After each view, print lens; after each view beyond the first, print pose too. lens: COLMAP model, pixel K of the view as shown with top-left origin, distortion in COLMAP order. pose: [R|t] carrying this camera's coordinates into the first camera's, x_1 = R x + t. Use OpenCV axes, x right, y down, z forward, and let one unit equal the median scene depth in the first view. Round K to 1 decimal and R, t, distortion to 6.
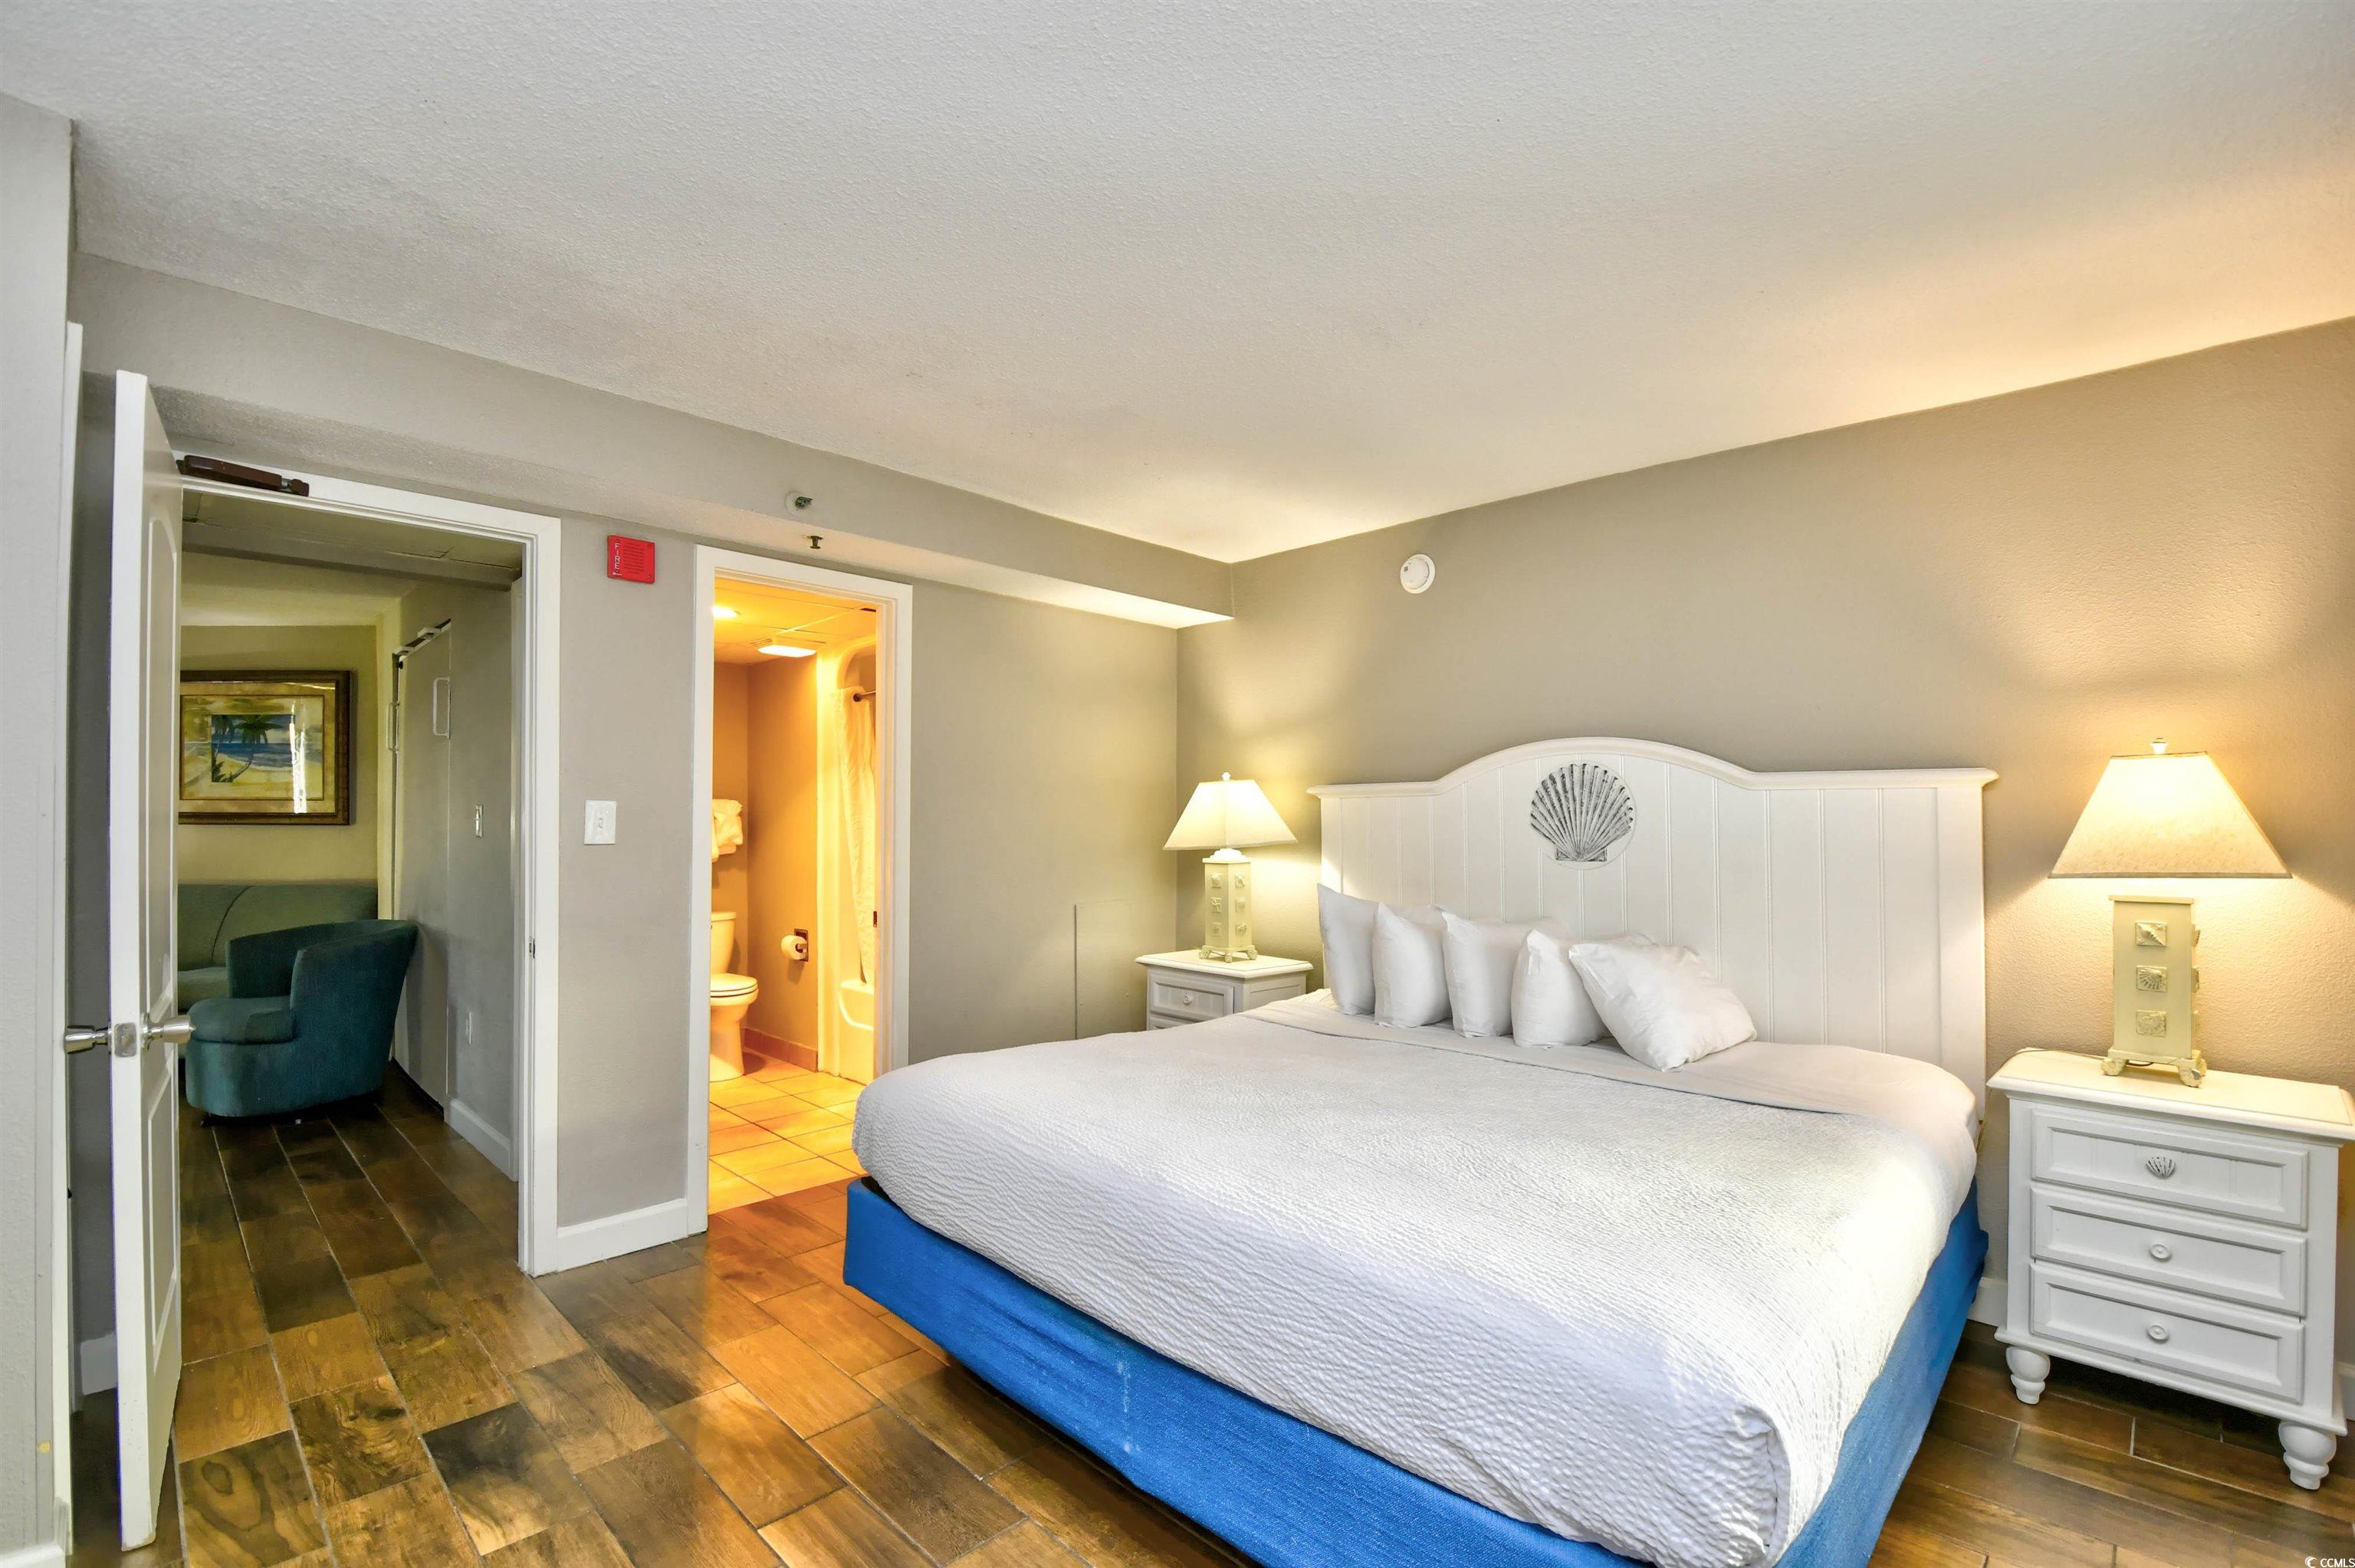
lens RADIAL K [[1008.3, 0, 1192.7], [0, 1008.3, 808.9], [0, 0, 1]] dist [-0.025199, -0.000301]
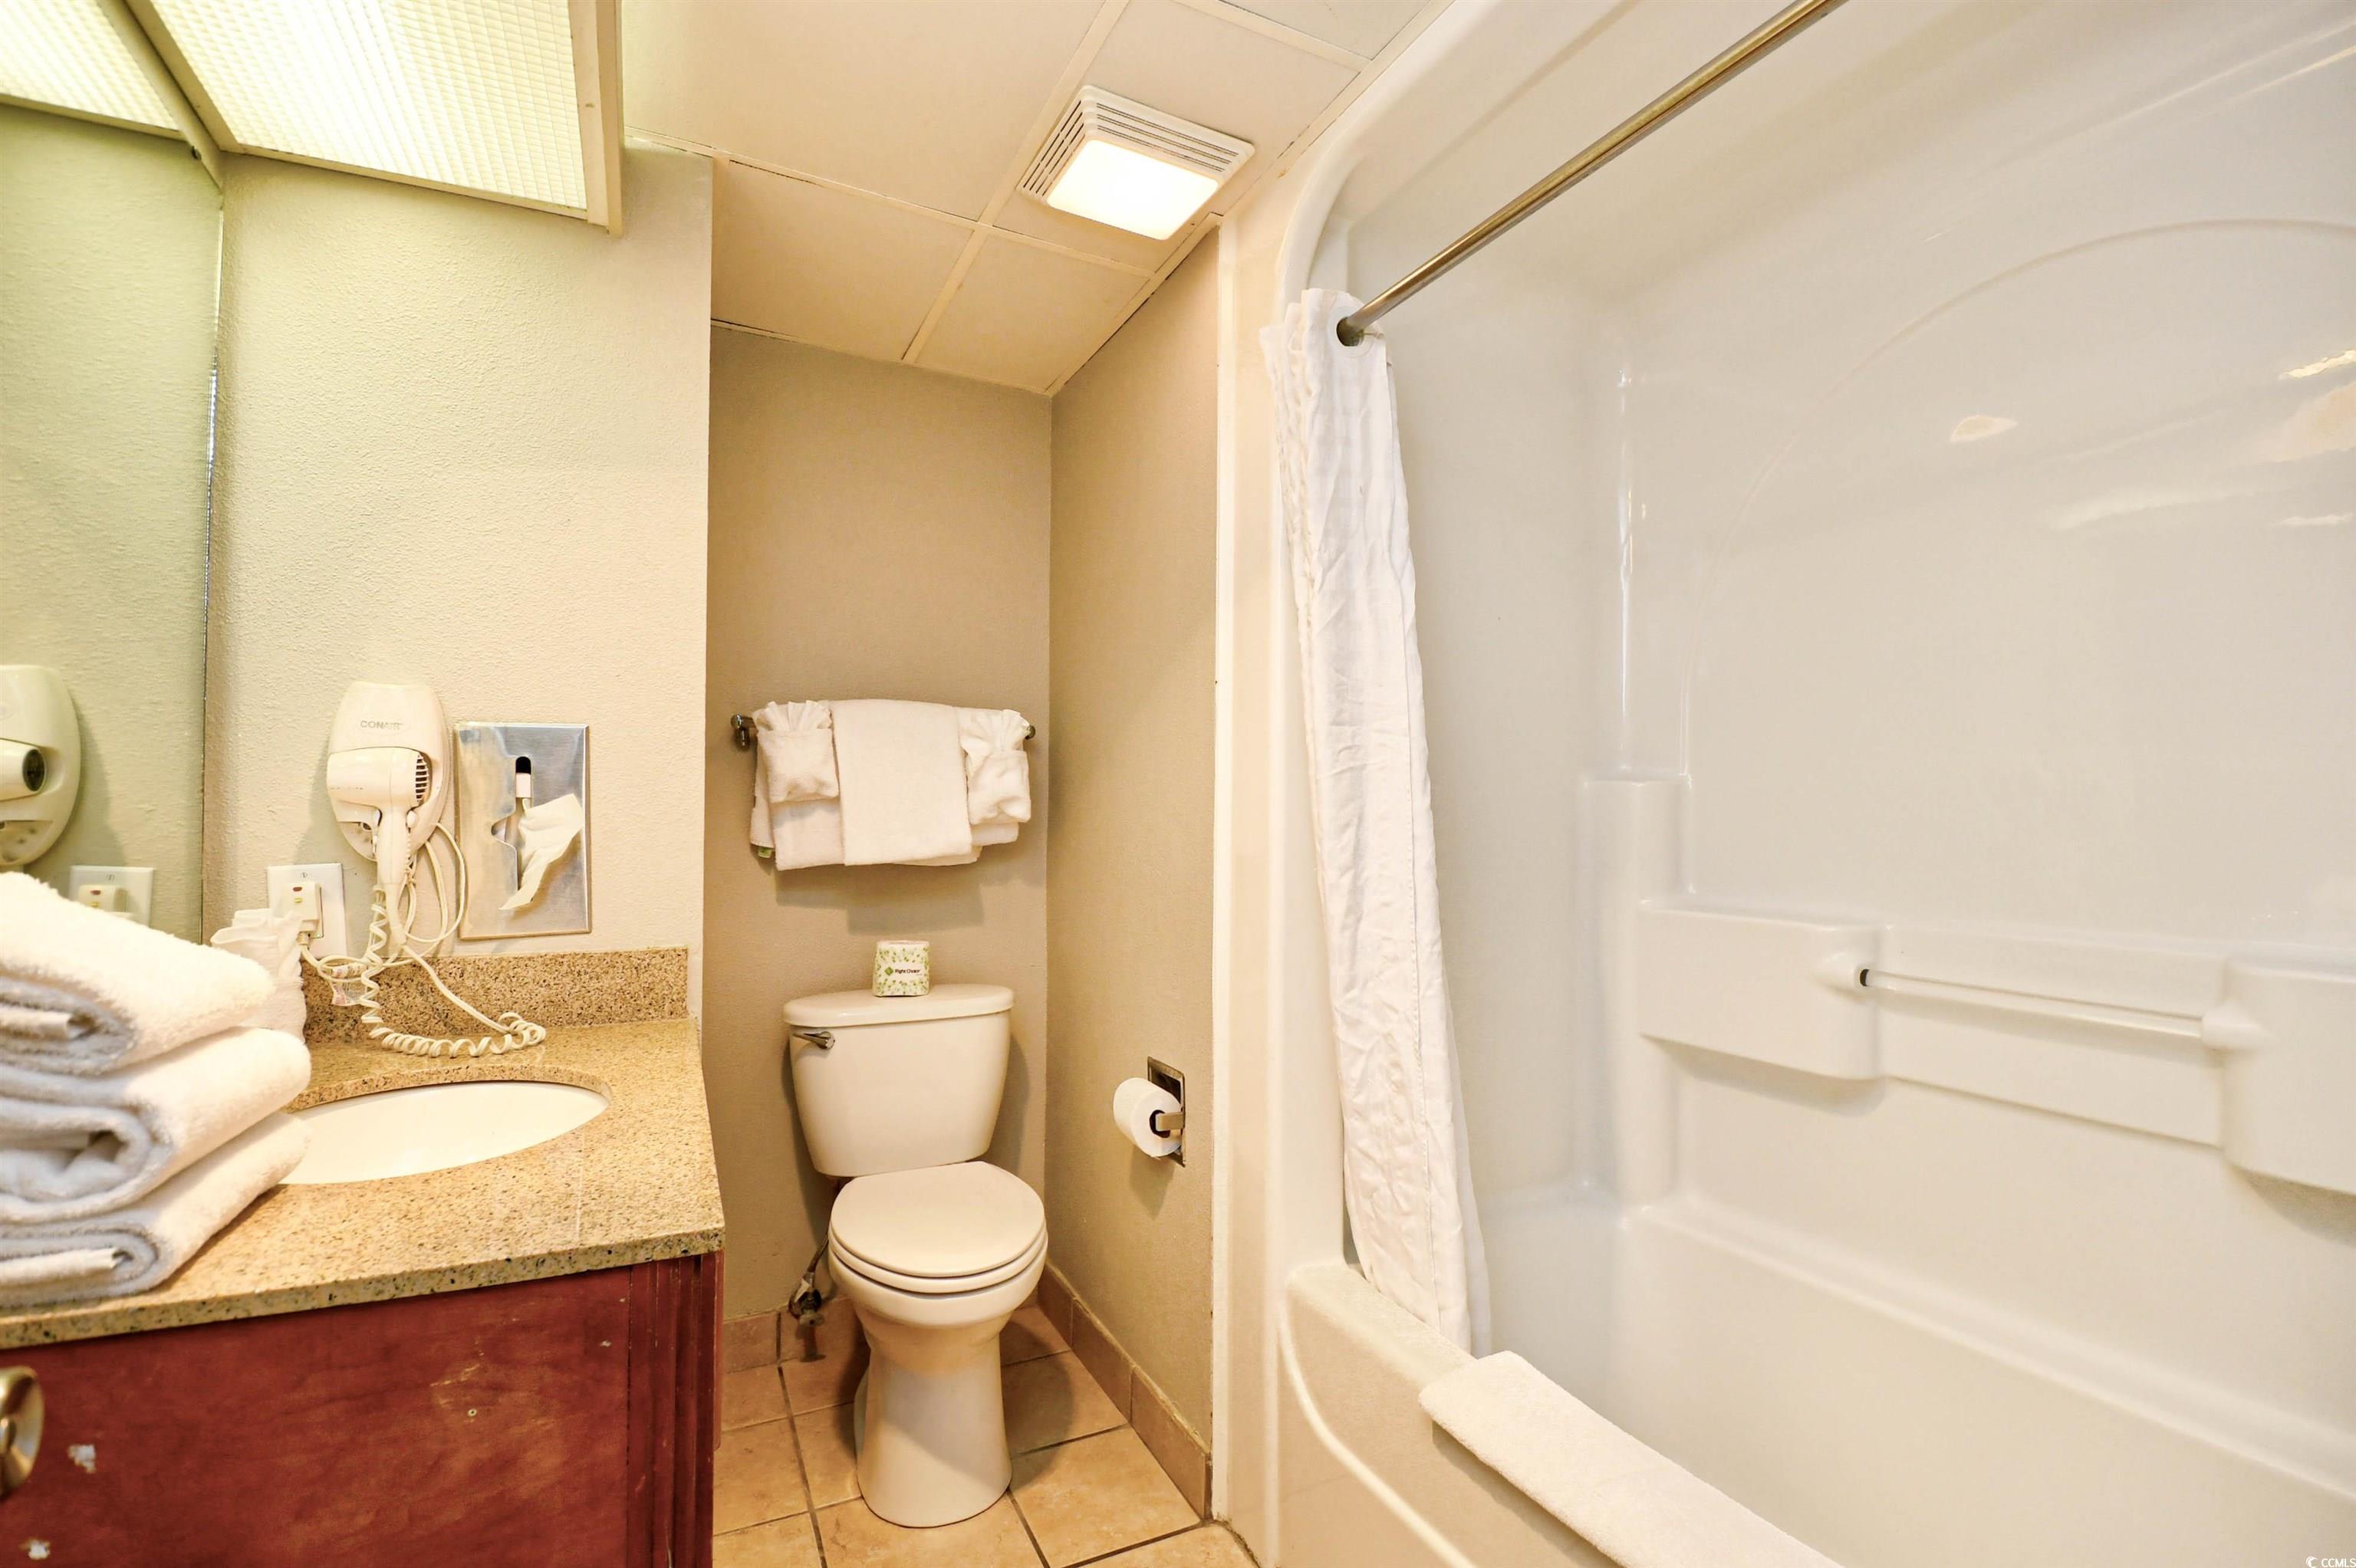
lens RADIAL K [[1008.7, 0, 1193.2], [0, 1008.7, 809.0], [0, 0, 1]] dist [-0.025199, -0.000301]
pose [[0.940567, 0.010647, -0.339442, -0.266443], [-0.008969, 0.999939, 0.006510, 0.029076], [0.339490, -0.003078, 0.940605, 0.682281]]
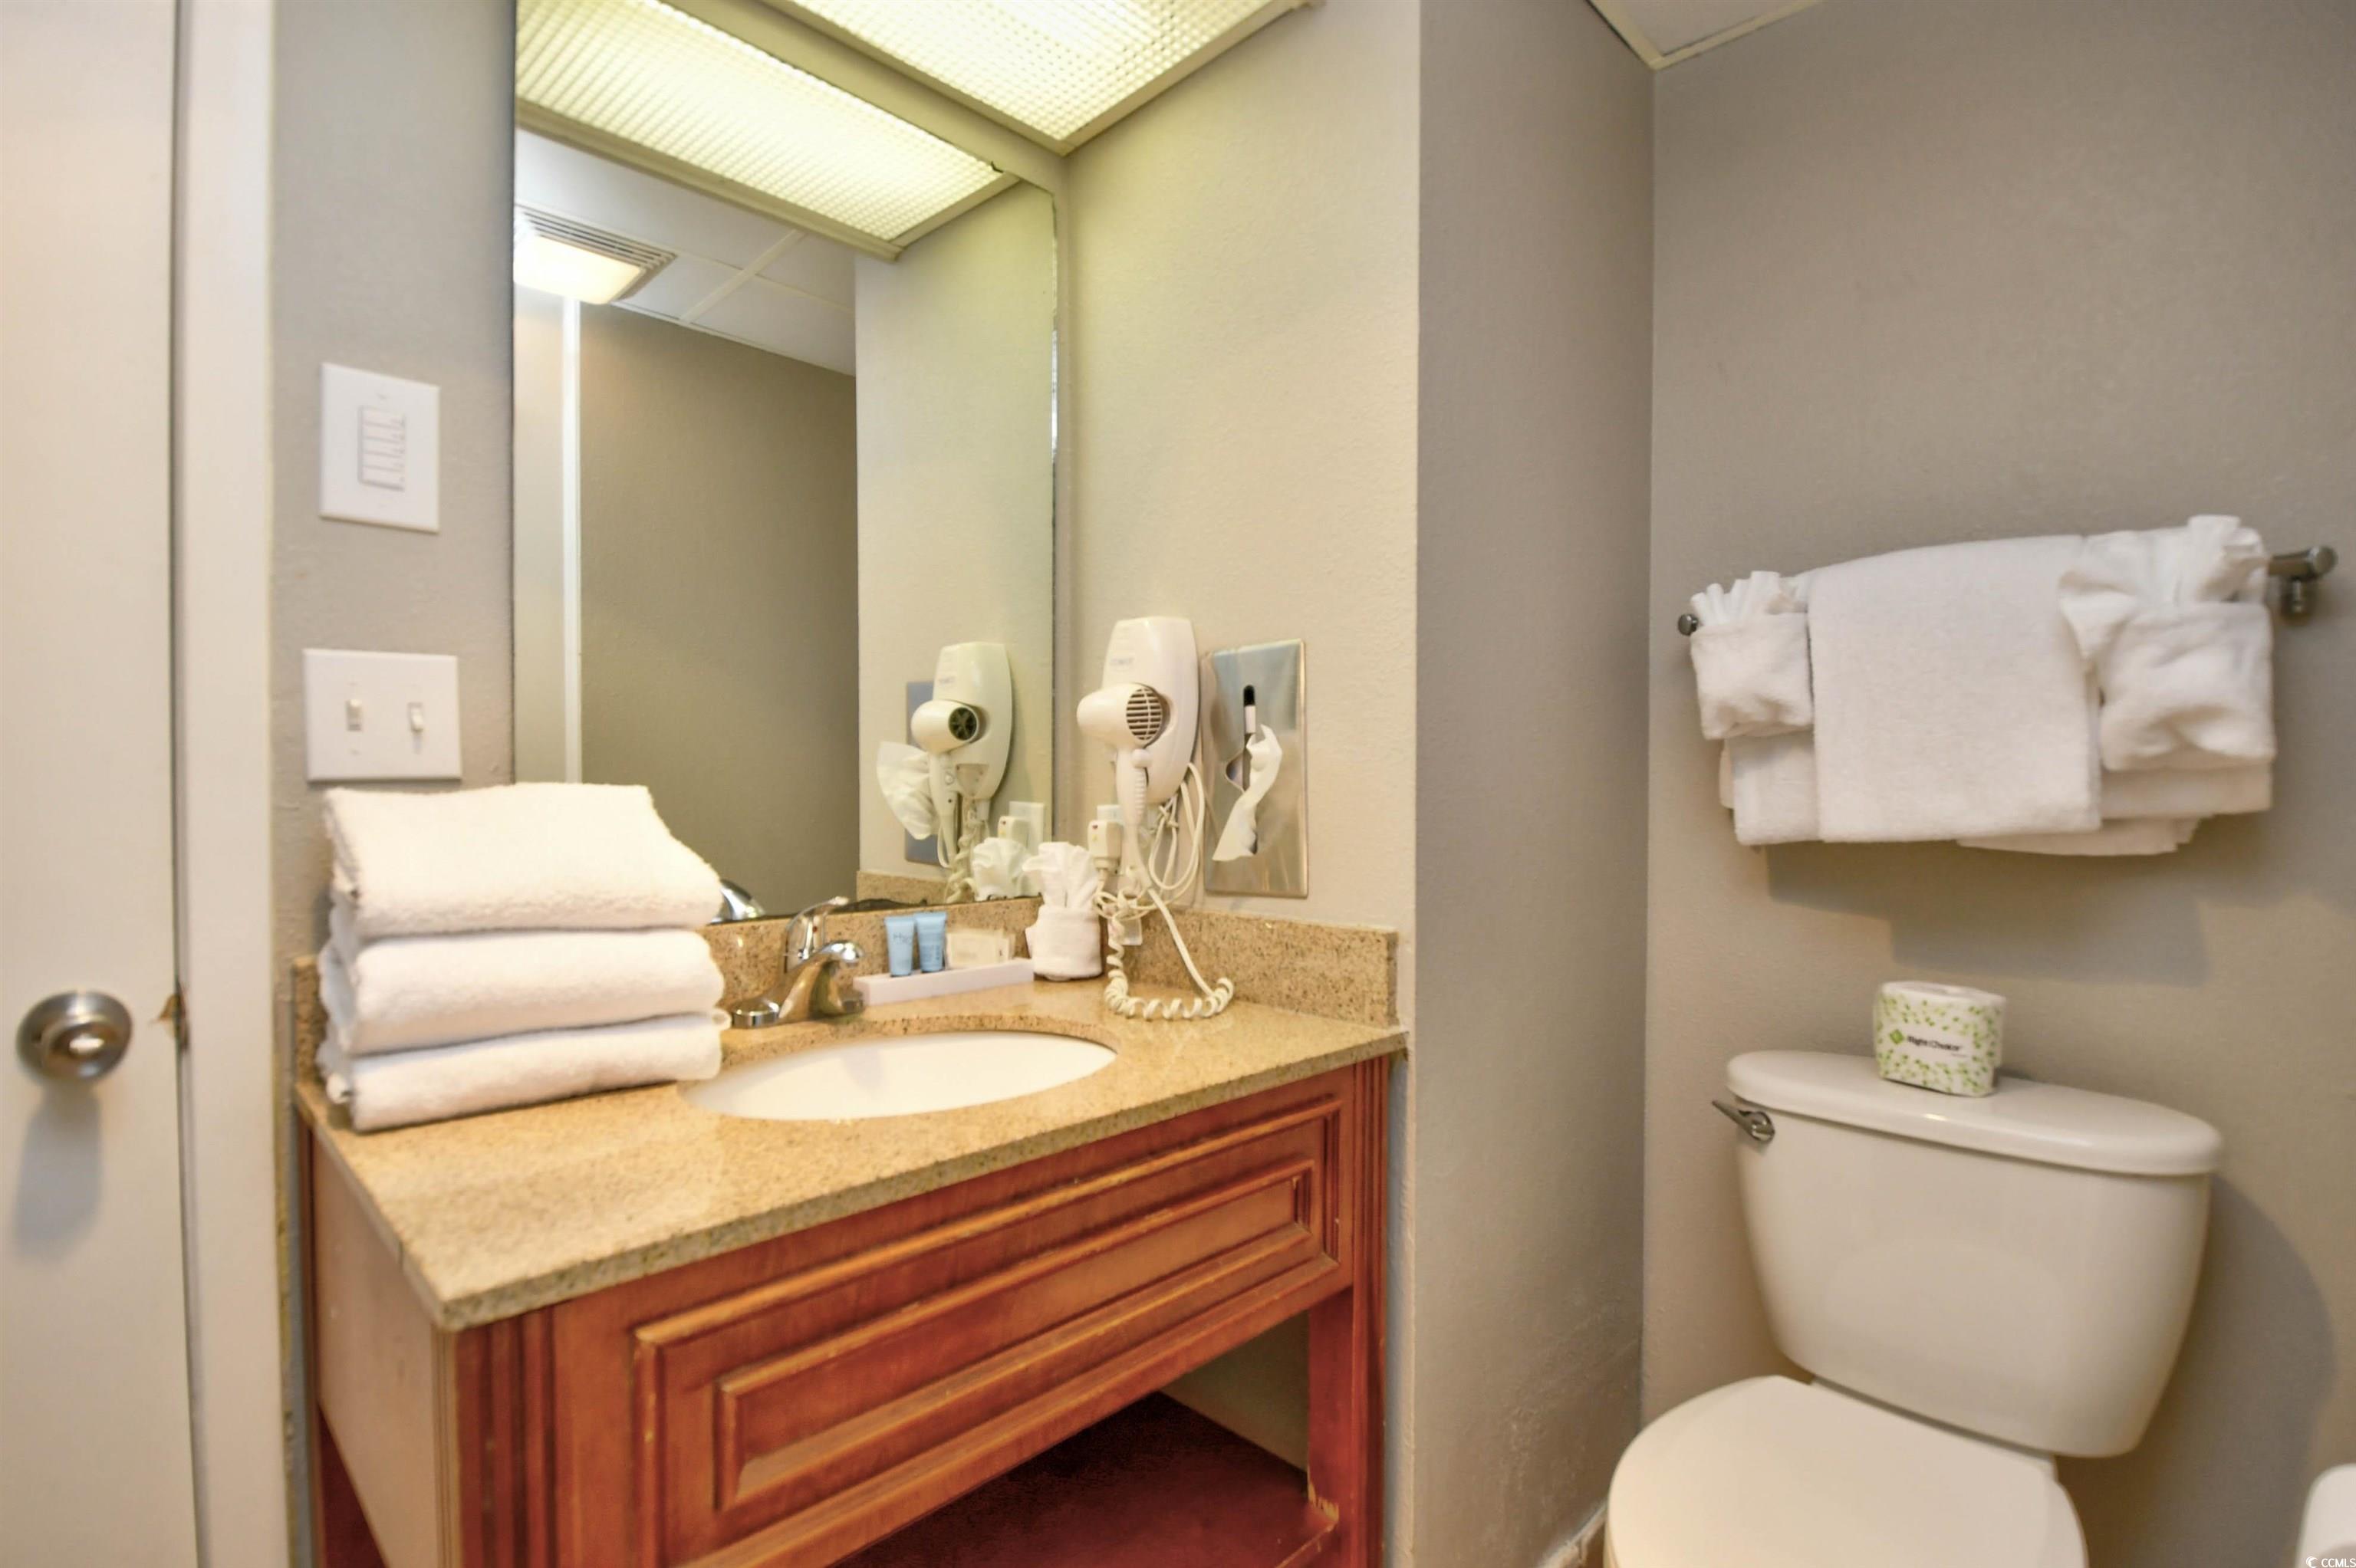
lens RADIAL K [[1089.4, 0, 1178.0], [0, 1089.4, 784.0], [0, 0, 1]] dist [0.002551, 0.000070]
pose [[-0.010822, 0.004863, -0.999930, -0.273352], [0.002831, 0.999984, 0.004832, 0.039835], [0.999937, -0.002778, -0.010836, 0.858832]]
